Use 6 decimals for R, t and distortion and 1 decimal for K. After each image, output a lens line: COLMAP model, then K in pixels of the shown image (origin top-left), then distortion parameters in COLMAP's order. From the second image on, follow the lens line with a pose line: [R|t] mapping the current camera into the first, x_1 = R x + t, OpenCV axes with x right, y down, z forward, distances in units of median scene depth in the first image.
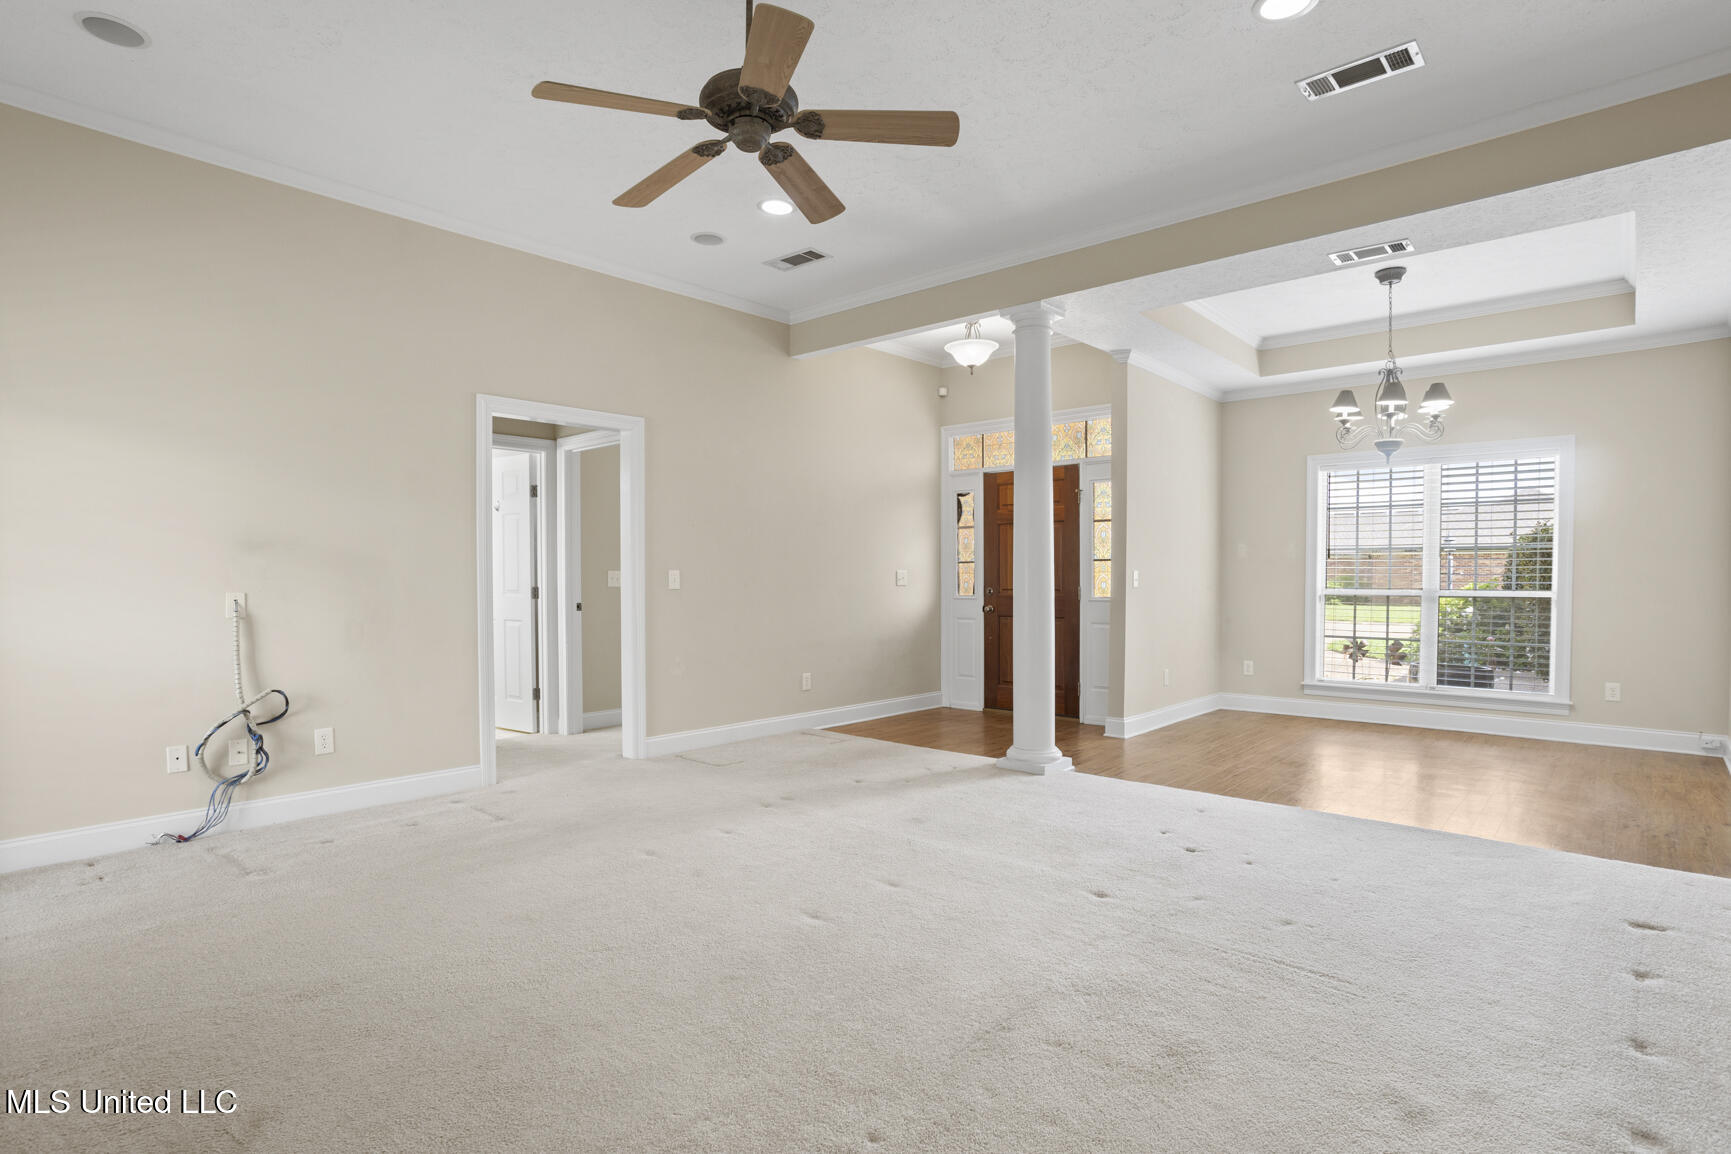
lens RADIAL K [[870.4, 0, 869.6], [0, 870.4, 571.0], [0, 0, 1]] dist [-0.062321, 0.036091]
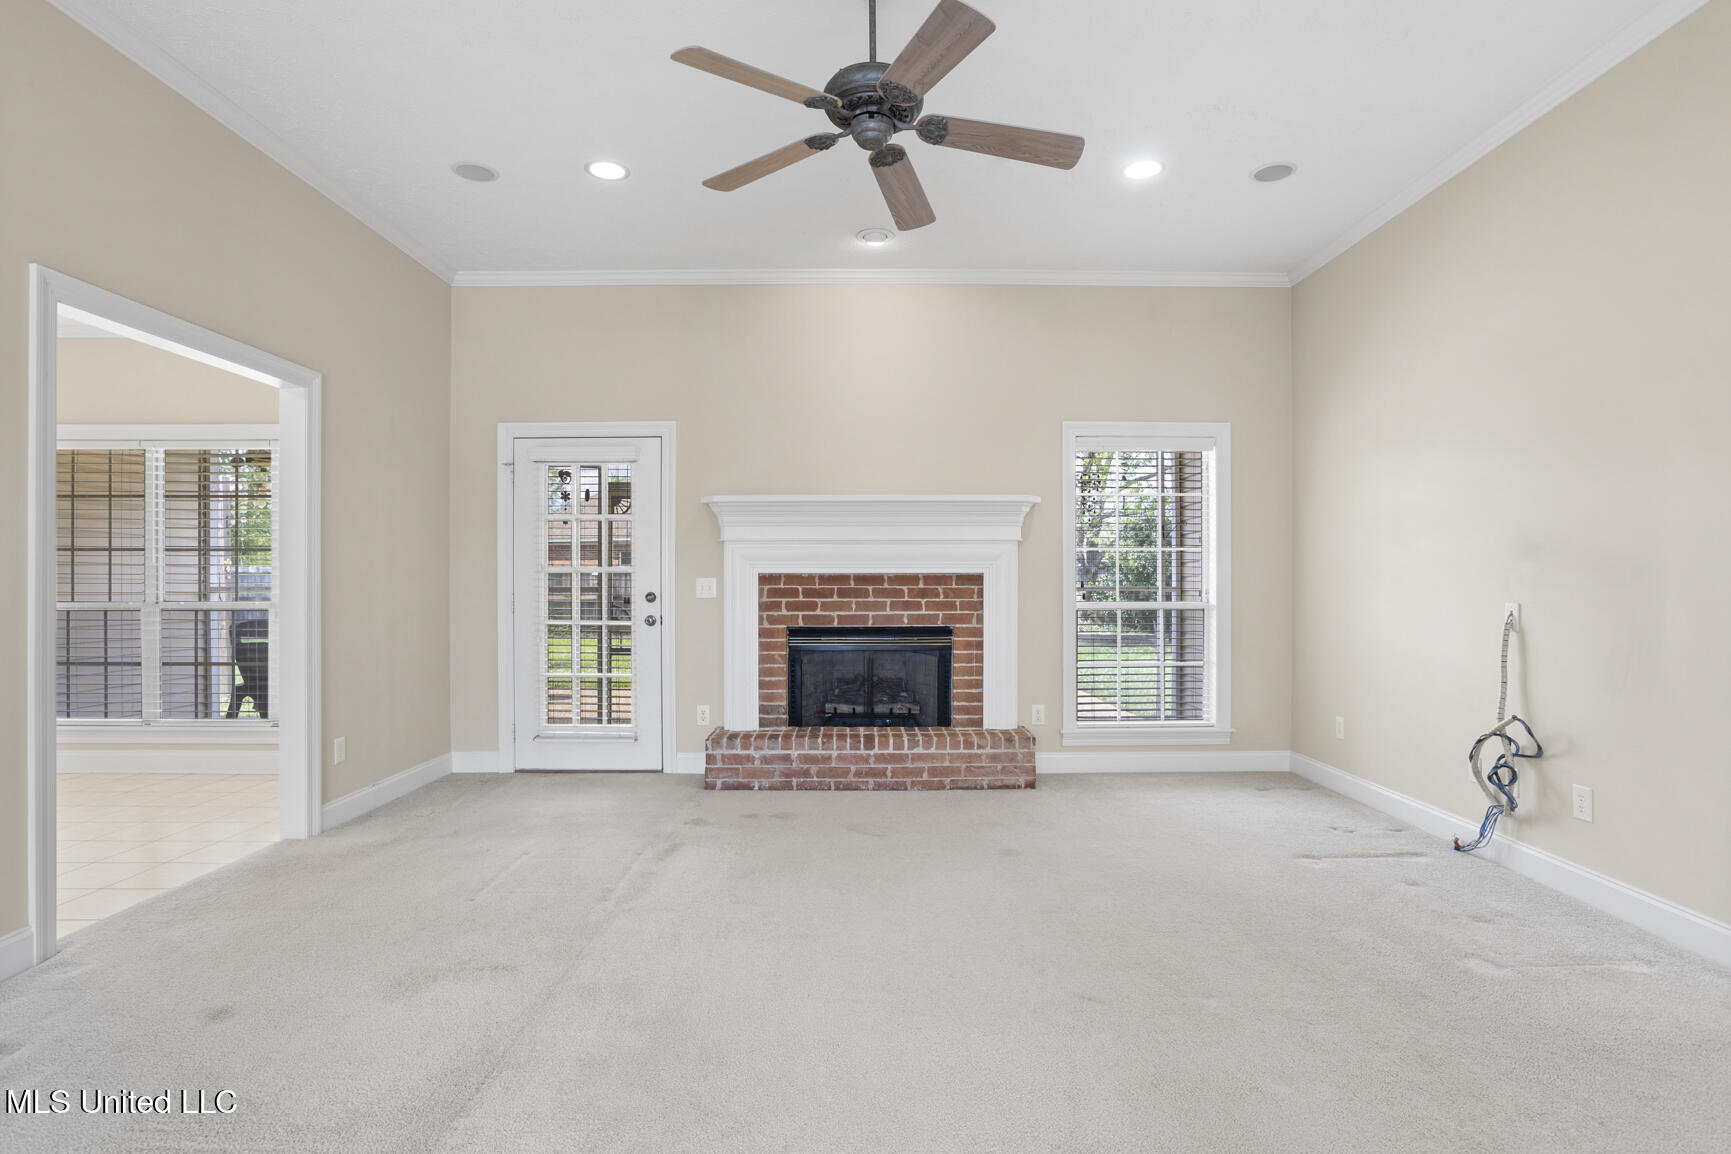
lens RADIAL K [[870.4, 0, 869.6], [0, 870.4, 571.0], [0, 0, 1]] dist [-0.062321, 0.036091]
pose [[-0.738045, -0.006023, -0.674724, 0.355149], [0.001745, 0.999940, -0.010836, 0.000581], [0.674749, -0.009175, -0.737990, 1.192561]]
